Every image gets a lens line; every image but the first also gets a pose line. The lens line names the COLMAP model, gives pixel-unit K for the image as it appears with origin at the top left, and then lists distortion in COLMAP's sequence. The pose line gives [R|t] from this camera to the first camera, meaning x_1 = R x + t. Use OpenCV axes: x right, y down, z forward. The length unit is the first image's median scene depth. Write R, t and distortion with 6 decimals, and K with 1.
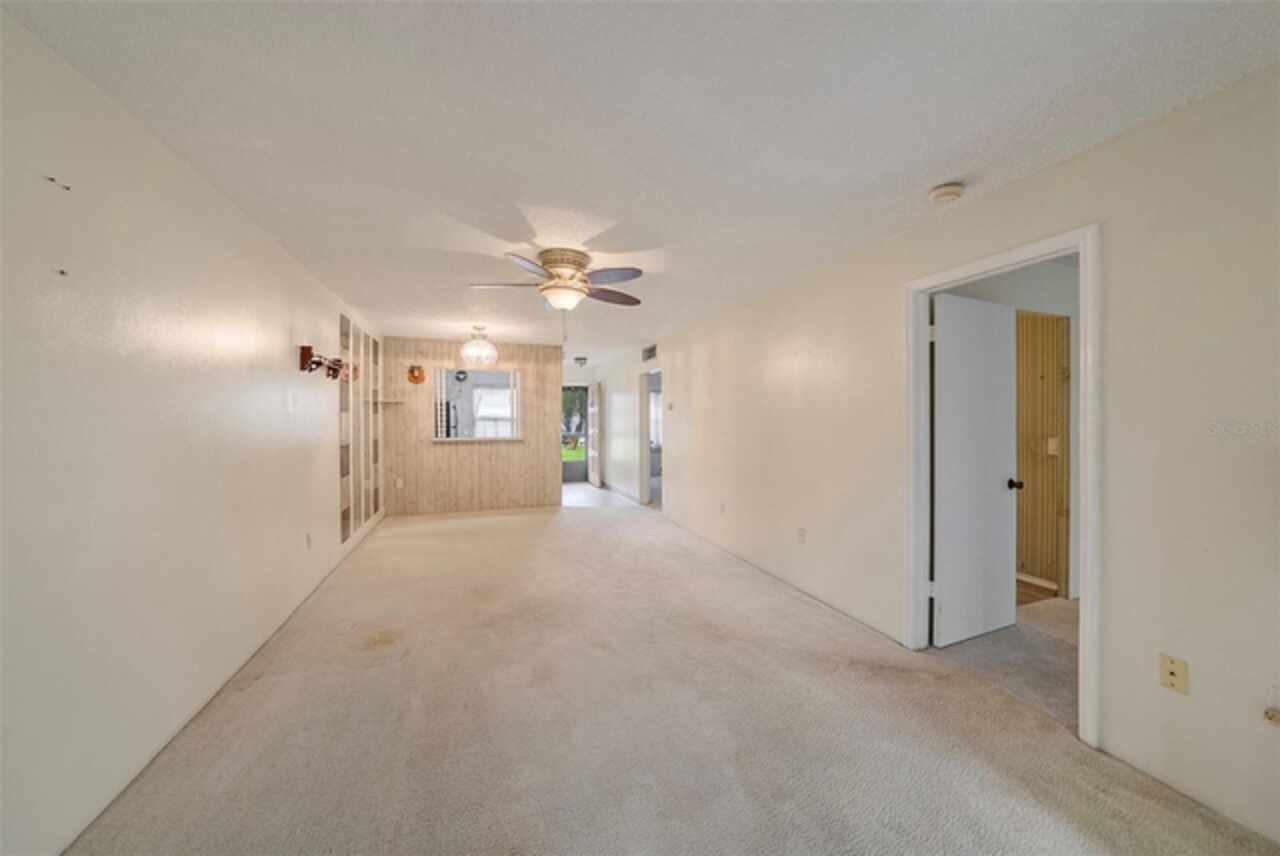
lens RADIAL K [[450.7, 0, 647.9], [0, 450.7, 425.8], [0, 0, 1]] dist [-0.015104, 0.000258]
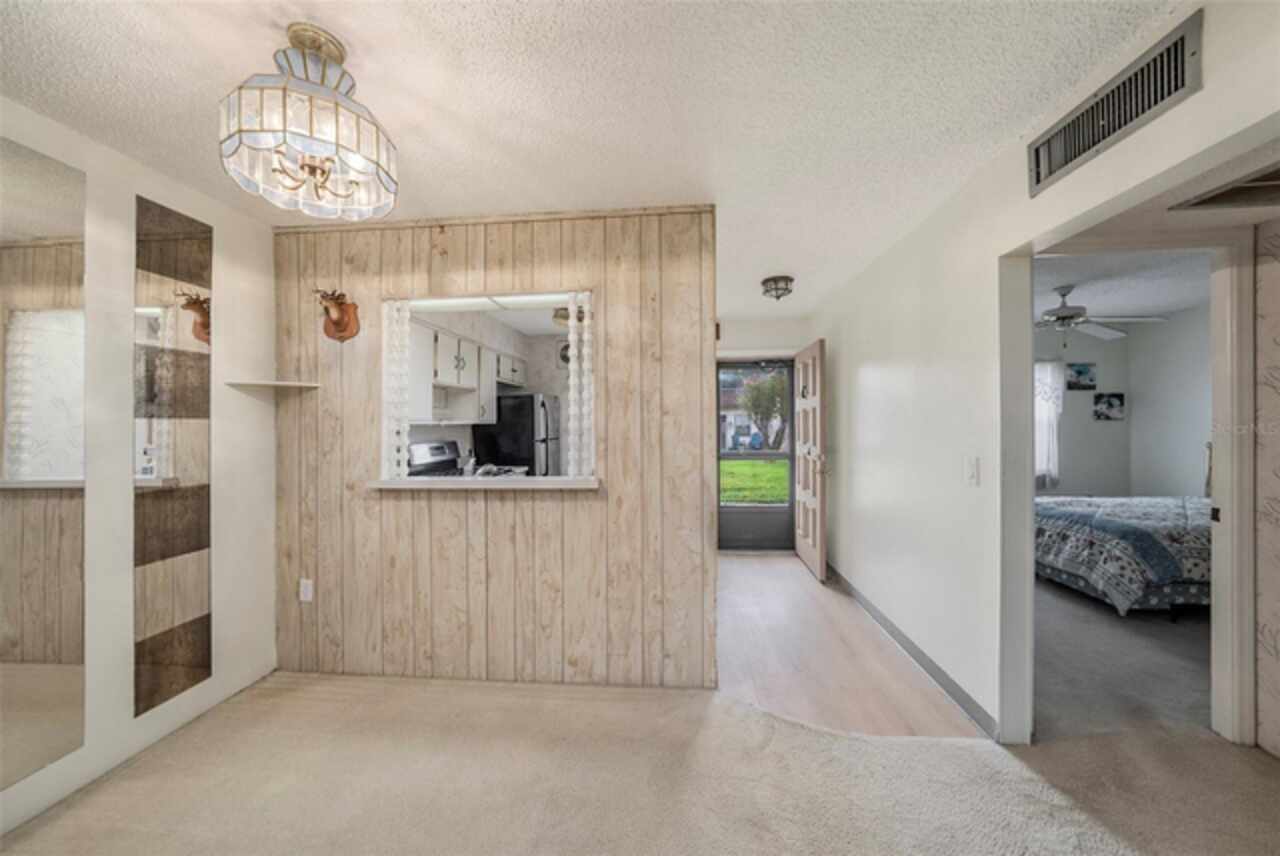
lens RADIAL K [[450.7, 0, 647.9], [0, 450.7, 425.8], [0, 0, 1]] dist [-0.015104, 0.000258]
pose [[0.903841, -0.004402, -0.427846, -0.098030], [0.001647, 0.999975, -0.006811, -0.014339], [0.427865, 0.005452, 0.903826, 0.703719]]
